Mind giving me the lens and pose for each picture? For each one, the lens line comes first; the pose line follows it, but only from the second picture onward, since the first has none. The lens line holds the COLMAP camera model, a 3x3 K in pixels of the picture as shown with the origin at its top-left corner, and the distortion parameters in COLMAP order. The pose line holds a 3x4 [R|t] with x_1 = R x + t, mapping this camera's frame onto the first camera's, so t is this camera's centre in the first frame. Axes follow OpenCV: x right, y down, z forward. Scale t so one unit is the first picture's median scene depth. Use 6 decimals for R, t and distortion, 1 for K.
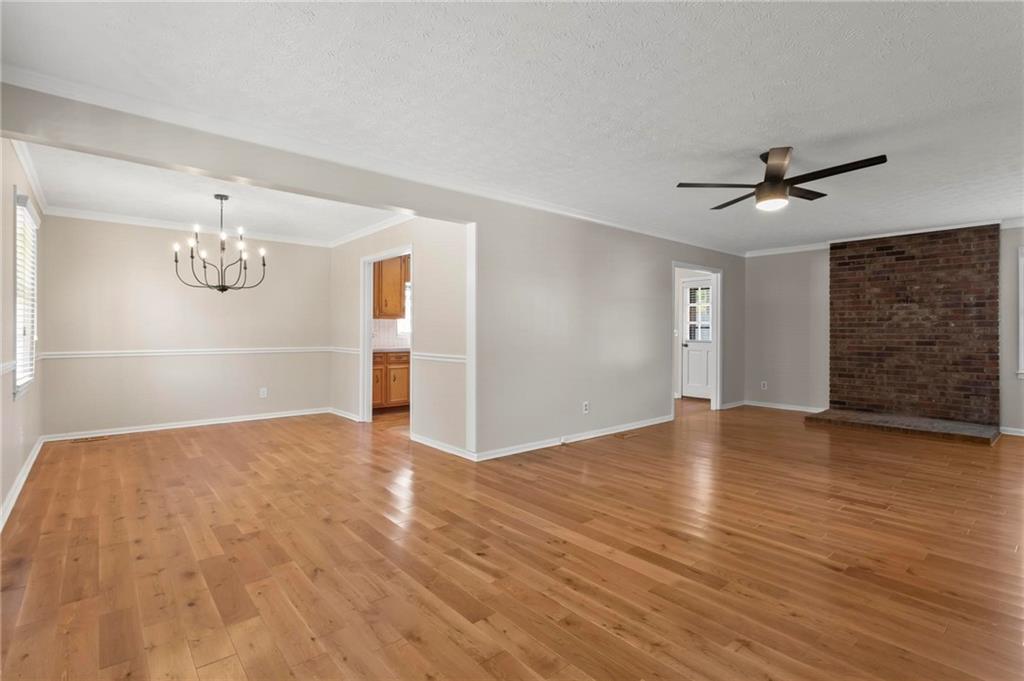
lens RADIAL K [[485.3, 0, 517.9], [0, 485.3, 333.8], [0, 0, 1]] dist [0.002361, 0.001046]
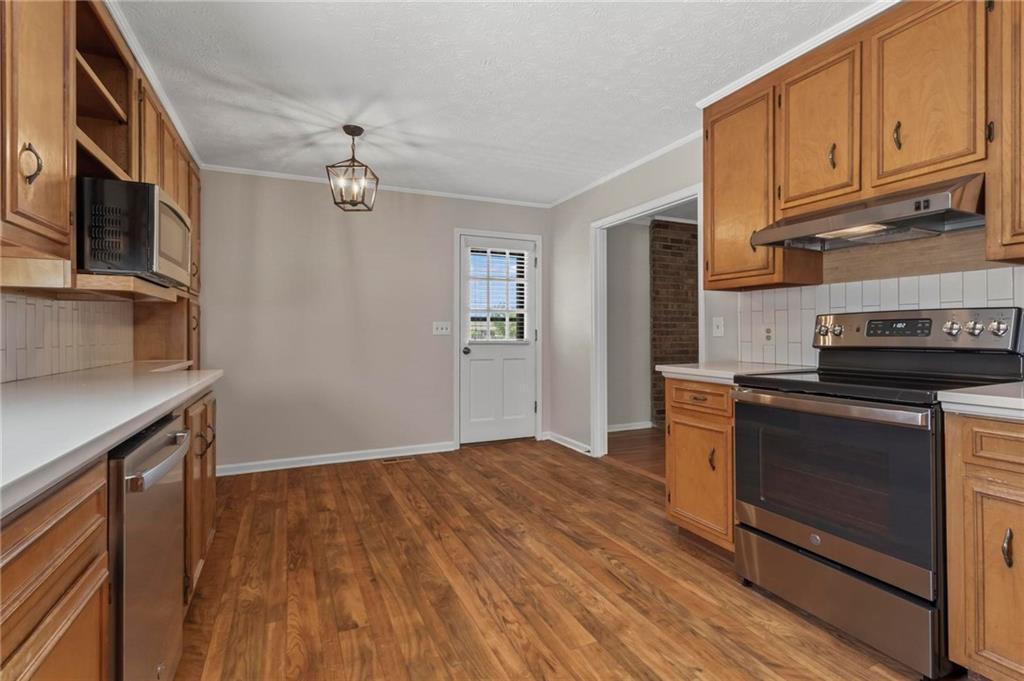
lens RADIAL K [[491.0, 0, 521.3], [0, 491.0, 331.4], [0, 0, 1]] dist [0.003192, 0.001164]
pose [[0.273862, -0.000748, 0.961769, -0.252489], [0.004421, 0.999990, -0.000482, 0.003448], [-0.961759, 0.004384, 0.273863, 1.144030]]
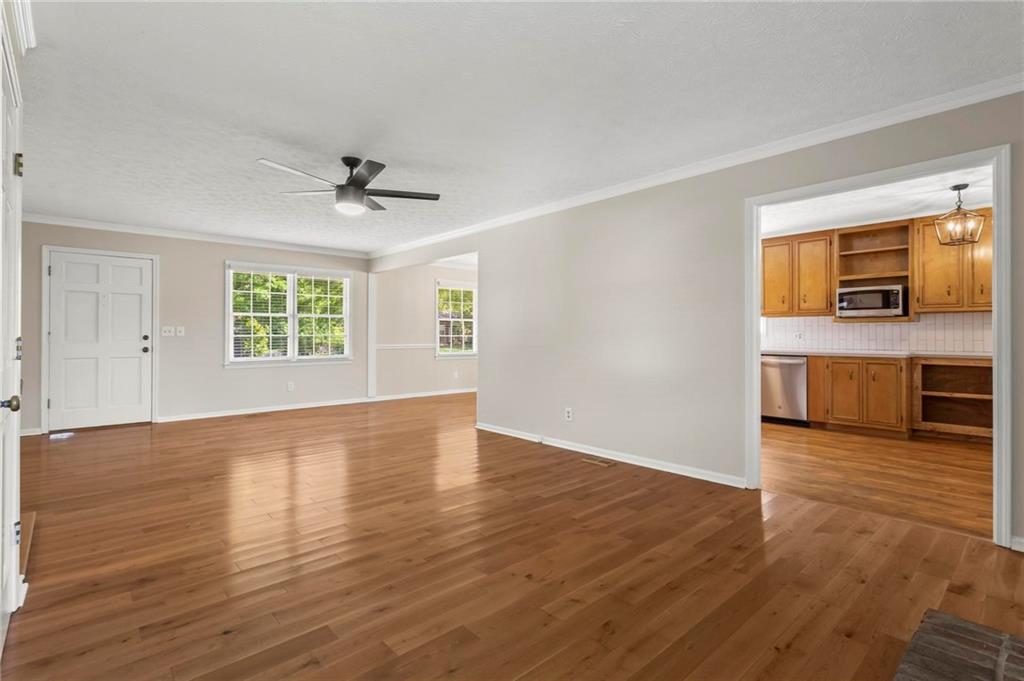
lens RADIAL K [[491.0, 0, 521.3], [0, 491.0, 331.4], [0, 0, 1]] dist [0.003192, 0.001164]
pose [[0.024643, -0.009187, -0.999654, 0.936330], [0.000614, 0.999958, -0.009175, 0.005371], [0.999696, -0.000388, 0.024648, 0.792348]]
